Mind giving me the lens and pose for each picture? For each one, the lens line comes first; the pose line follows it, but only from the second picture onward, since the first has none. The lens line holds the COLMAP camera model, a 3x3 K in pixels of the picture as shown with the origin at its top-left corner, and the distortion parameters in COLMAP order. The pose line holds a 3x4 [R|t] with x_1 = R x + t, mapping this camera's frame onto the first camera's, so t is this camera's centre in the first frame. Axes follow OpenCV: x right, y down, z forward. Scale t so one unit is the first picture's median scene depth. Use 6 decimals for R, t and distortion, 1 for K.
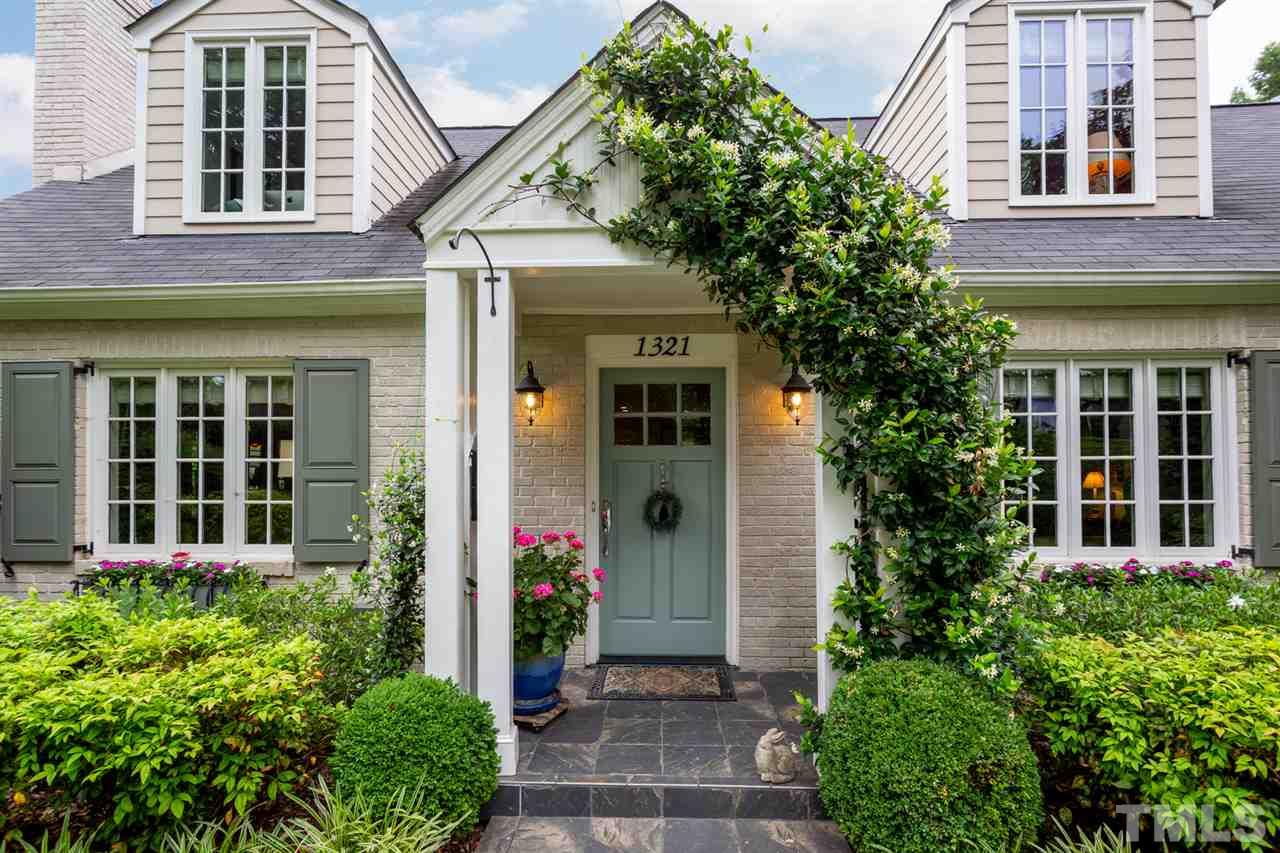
lens RADIAL K [[625.2, 0, 639.9], [0, 625.2, 459.2], [0, 0, 1]] dist [0.000247, 0.000172]
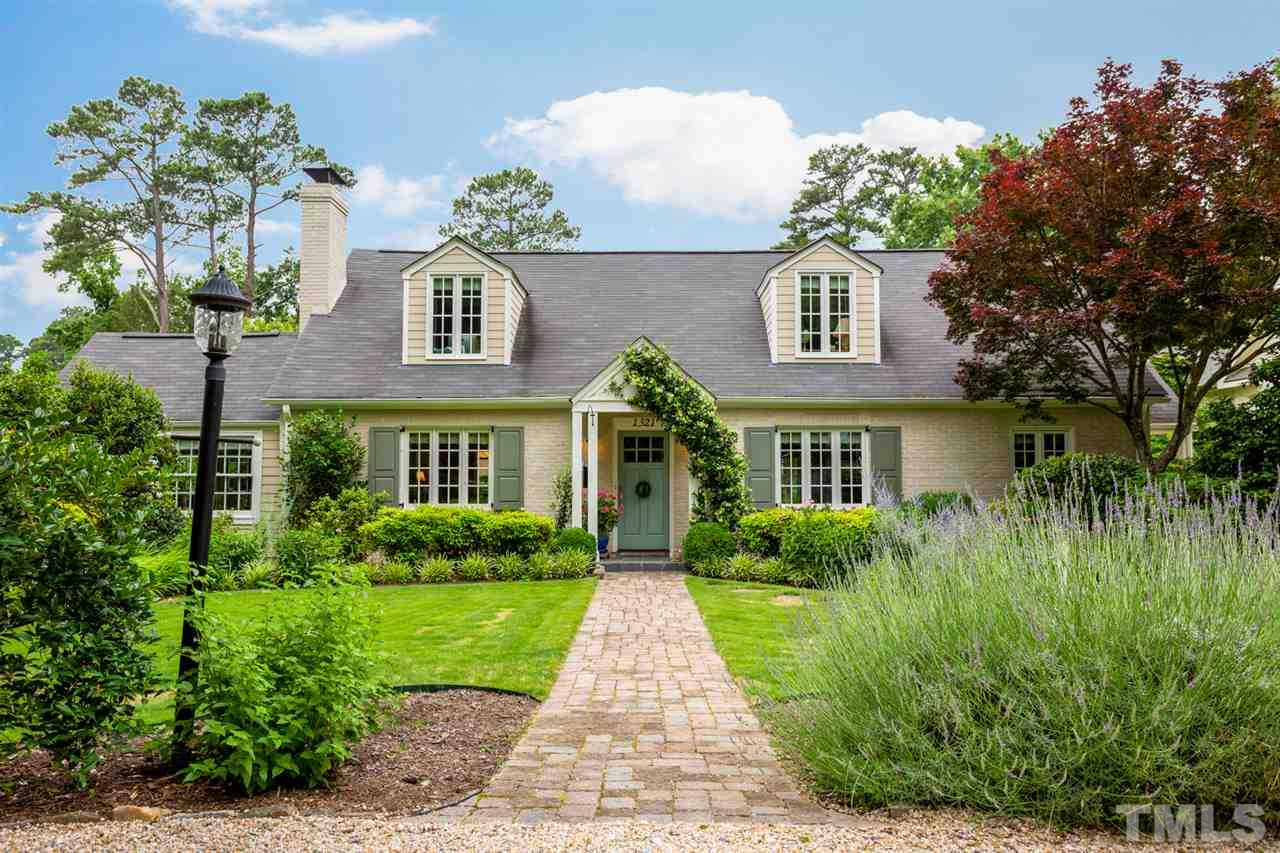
lens RADIAL K [[917.3, 0, 640.0], [0, 917.3, 426.5], [0, 0, 1]] dist [0.008742, -0.000002]
pose [[0.999652, 0.003392, 0.026178, -0.074316], [-0.002420, 0.999309, -0.037085, -0.029344], [-0.026285, 0.037009, 0.998969, -2.652773]]
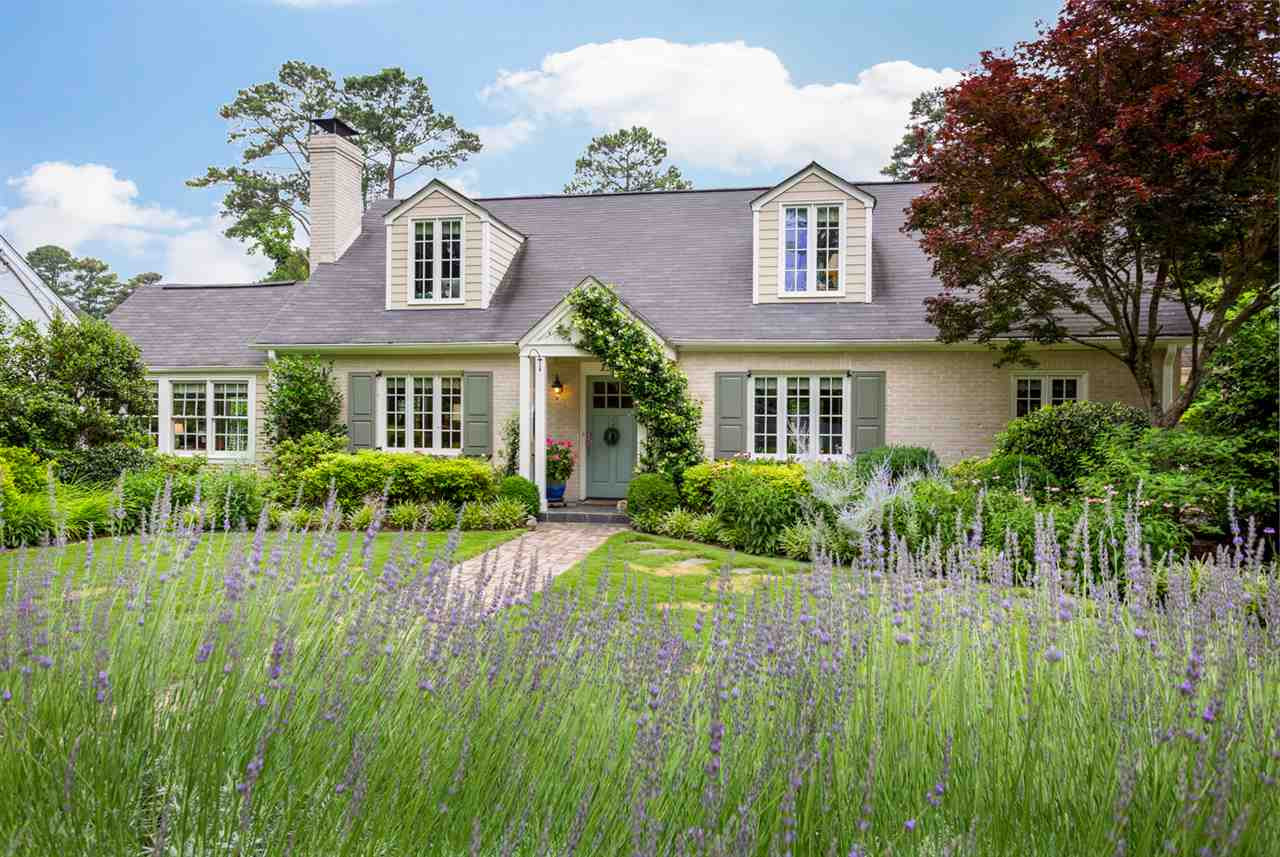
lens RADIAL K [[829.6, 0, 642.6], [0, 829.6, 421.7], [0, 0, 1]] dist [-0.003286, 0.001354]
pose [[0.990792, 0.011217, -0.134925, 0.588412], [-0.007614, 0.999601, 0.027189, -0.059133], [0.135176, -0.025911, 0.990483, -2.147939]]
